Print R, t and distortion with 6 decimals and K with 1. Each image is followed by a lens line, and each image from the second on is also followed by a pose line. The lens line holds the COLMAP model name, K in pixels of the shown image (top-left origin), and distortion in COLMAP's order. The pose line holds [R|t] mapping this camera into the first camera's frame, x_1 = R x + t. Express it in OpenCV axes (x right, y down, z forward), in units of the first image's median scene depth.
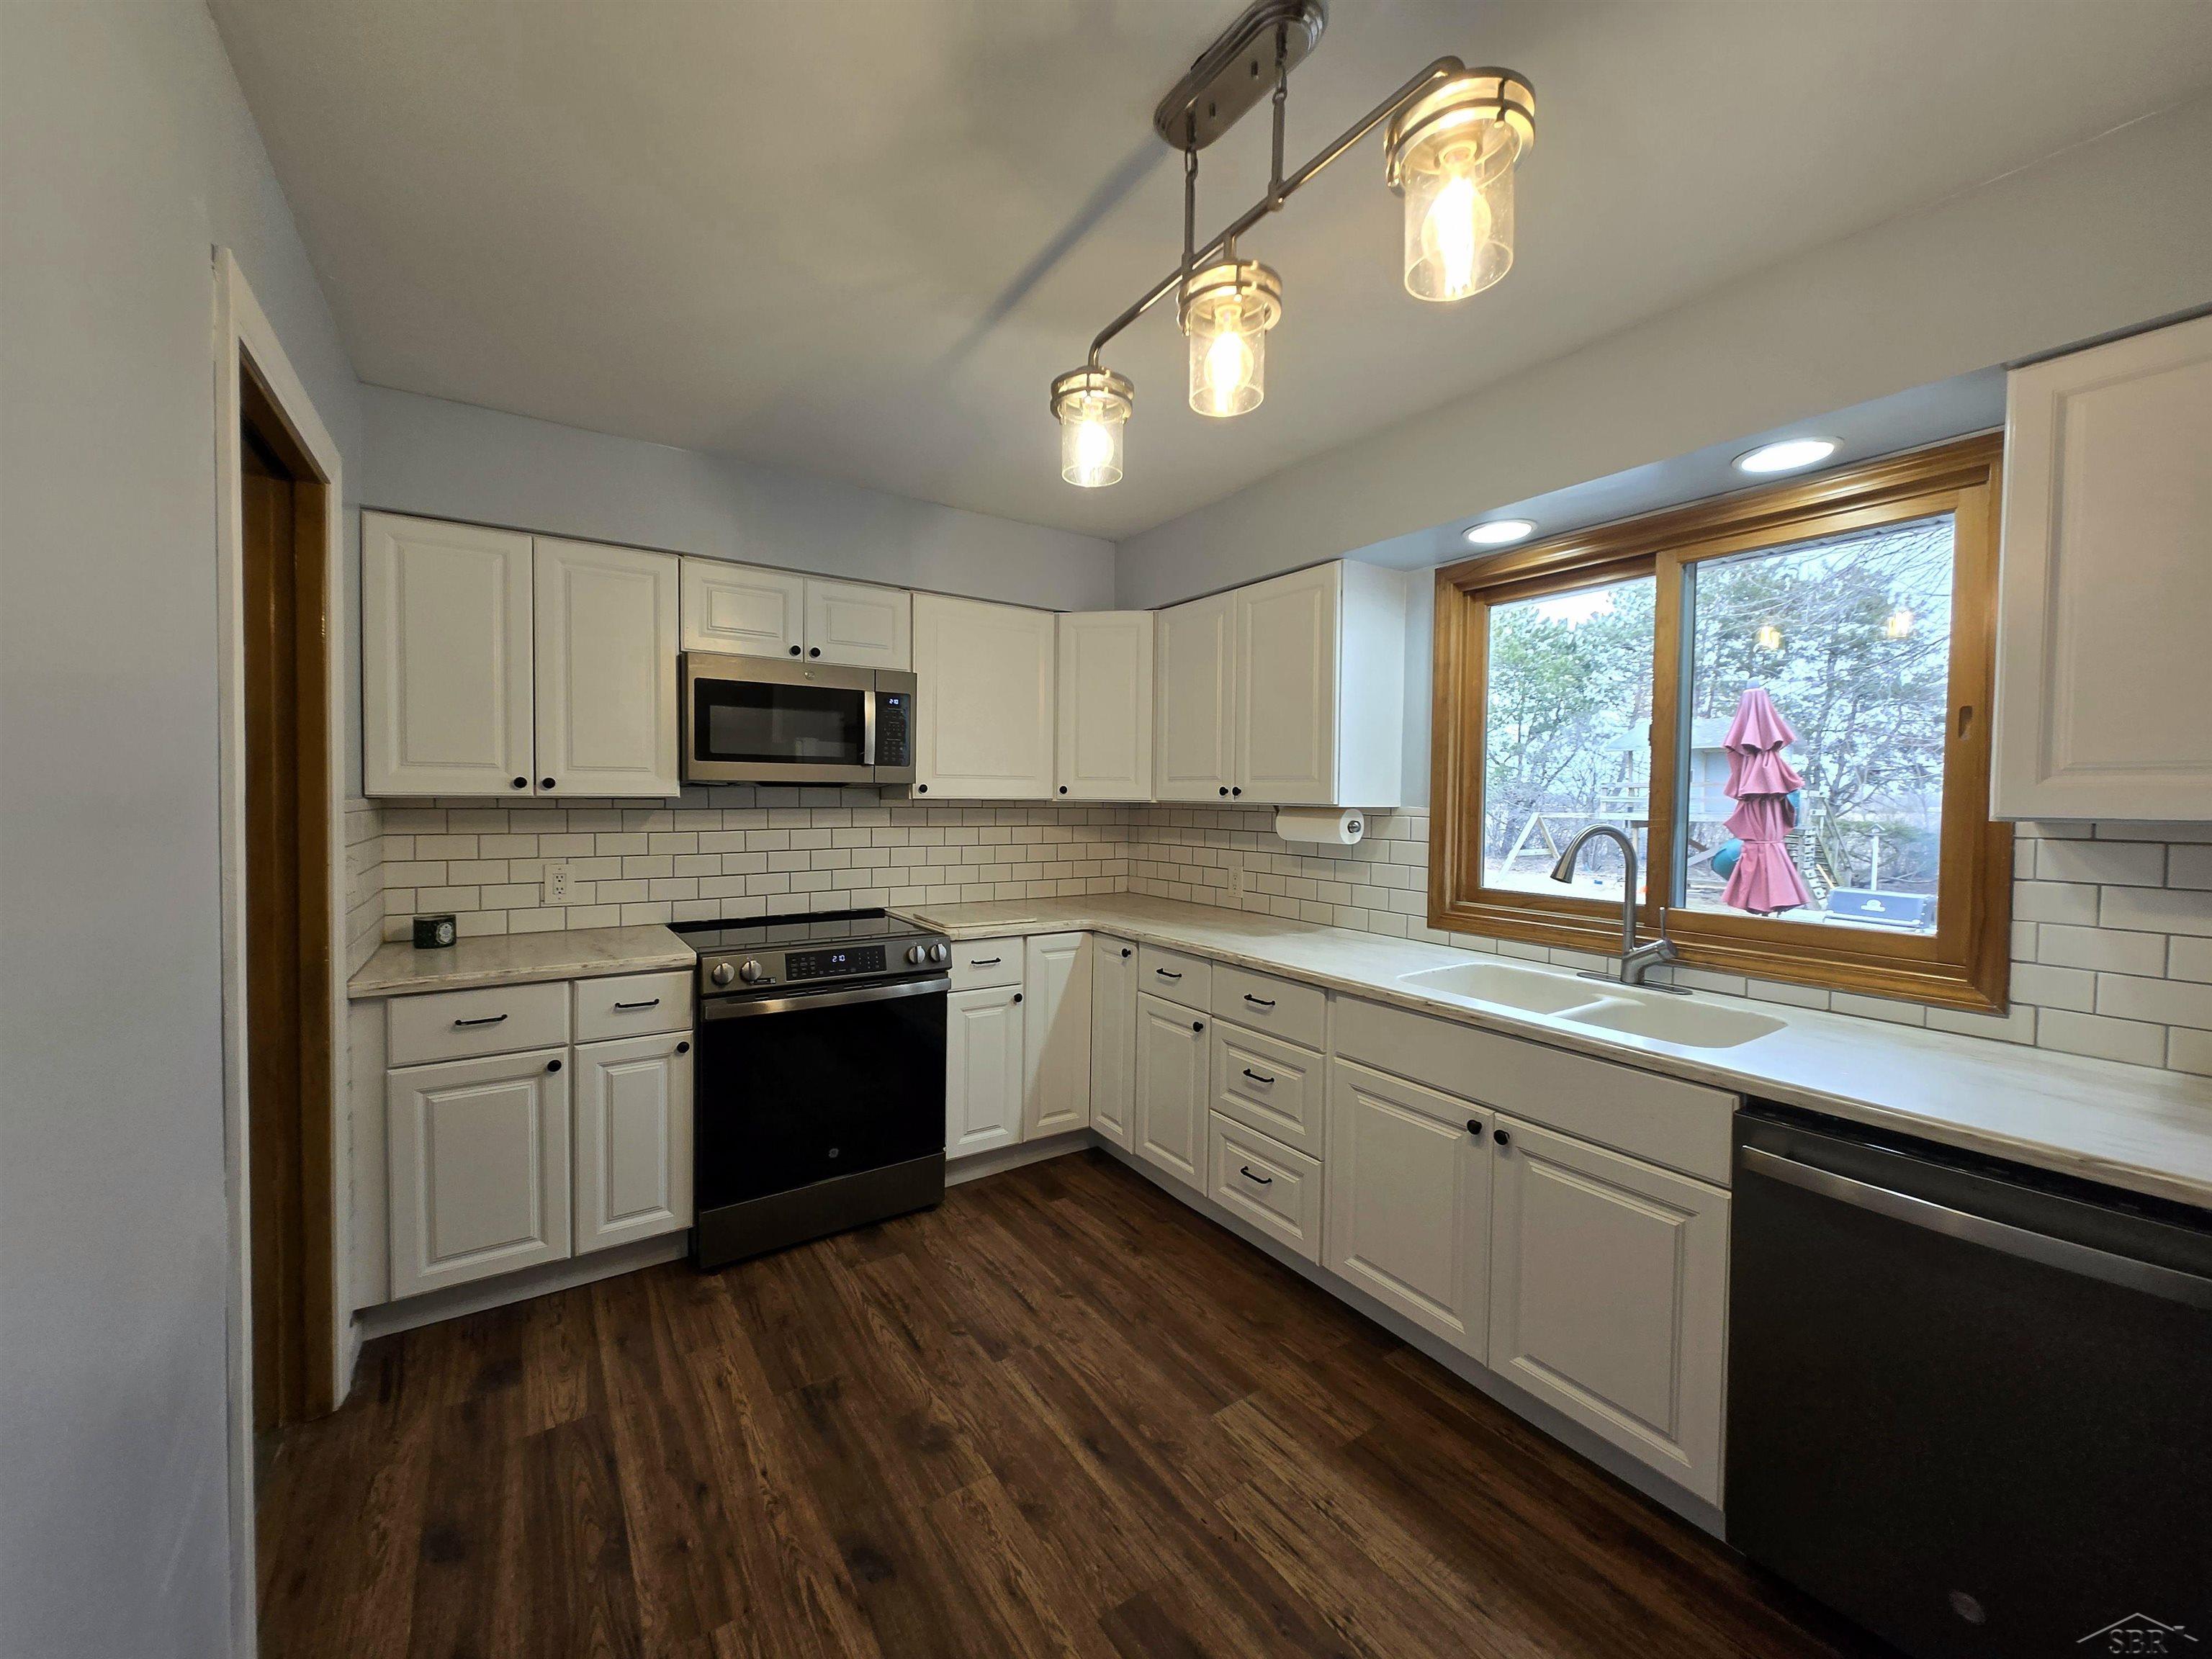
lens RADIAL K [[865.3, 0, 1100.6], [0, 865.3, 816.6], [0, 0, 1]] dist [0.001994, -0.000567]
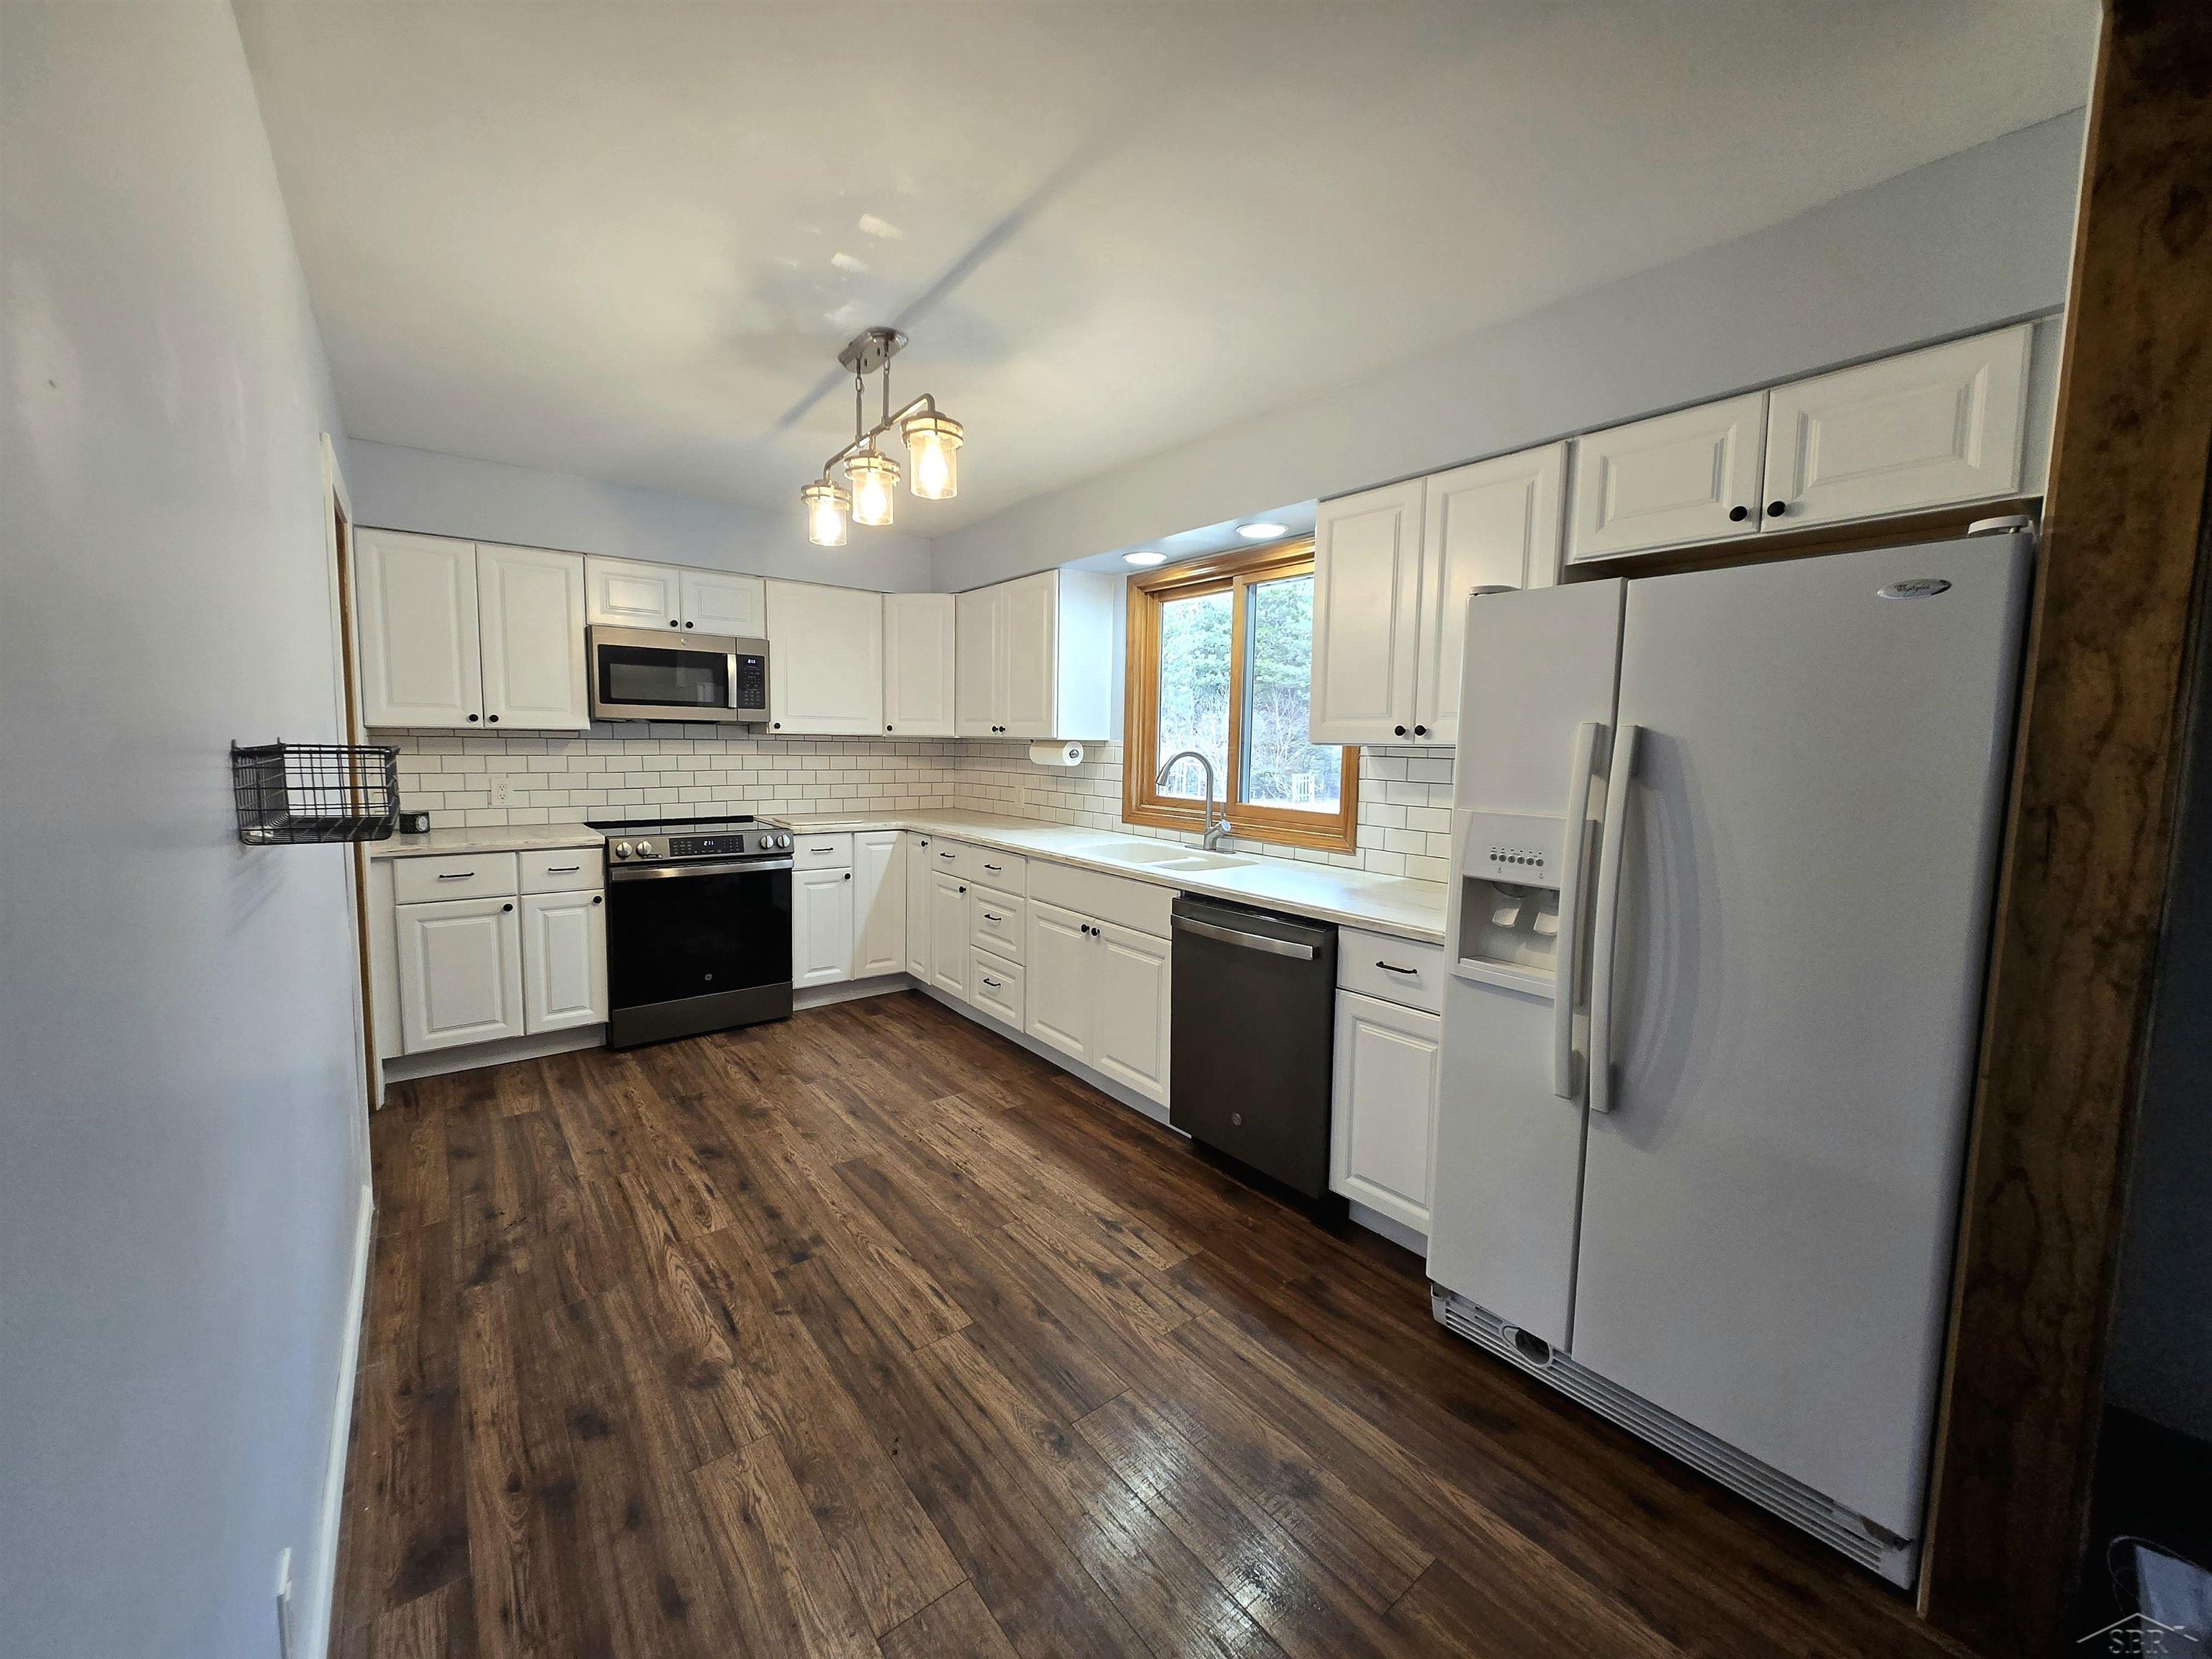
lens RADIAL K [[865.3, 0, 1100.6], [0, 865.3, 816.6], [0, 0, 1]] dist [0.001994, -0.000567]
pose [[0.997526, 0.000716, 0.070292, 0.269069], [-0.005283, 0.997884, 0.064806, 0.025611], [-0.070097, -0.065017, 0.995419, -0.519128]]
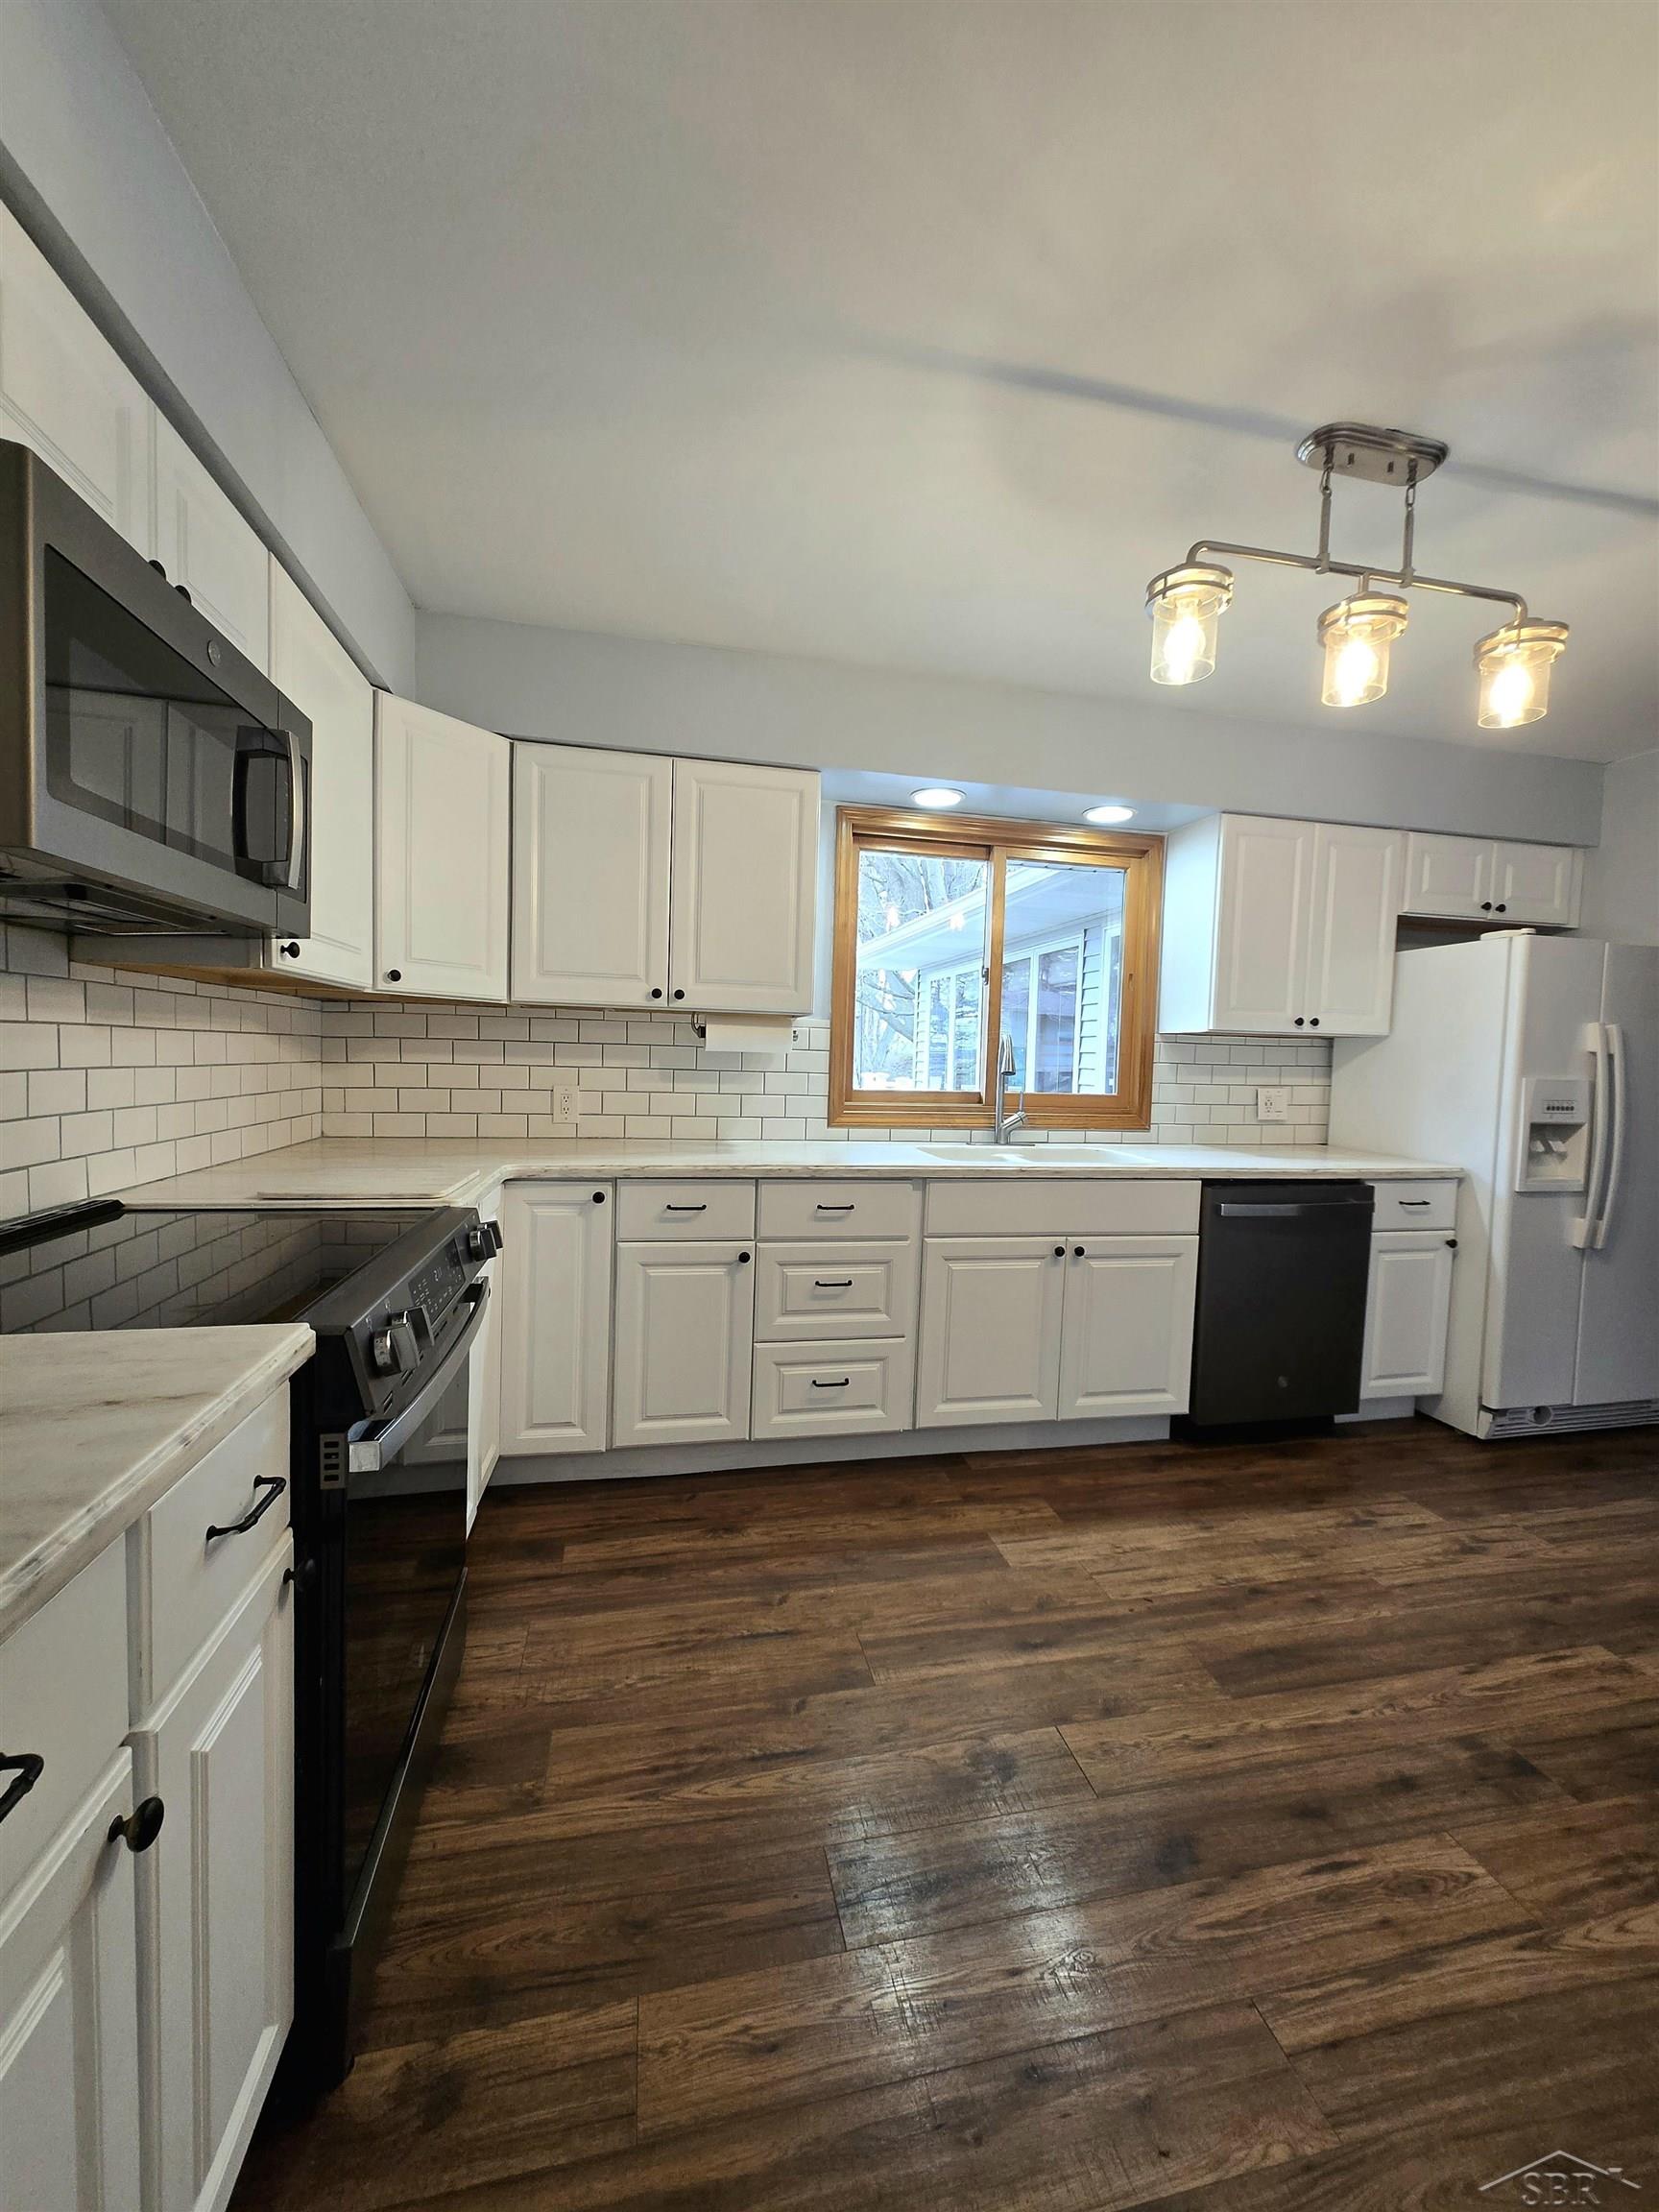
lens RADIAL K [[865.3, 0, 834.1], [0, 865.3, 1100.3], [0, 0, 1]] dist [0.001994, -0.000567]
pose [[0.365522, -0.048519, 0.929537, -0.746138], [-0.001913, 0.998599, 0.052876, 0.038401], [-0.930801, -0.021106, 0.364917, 0.655092]]
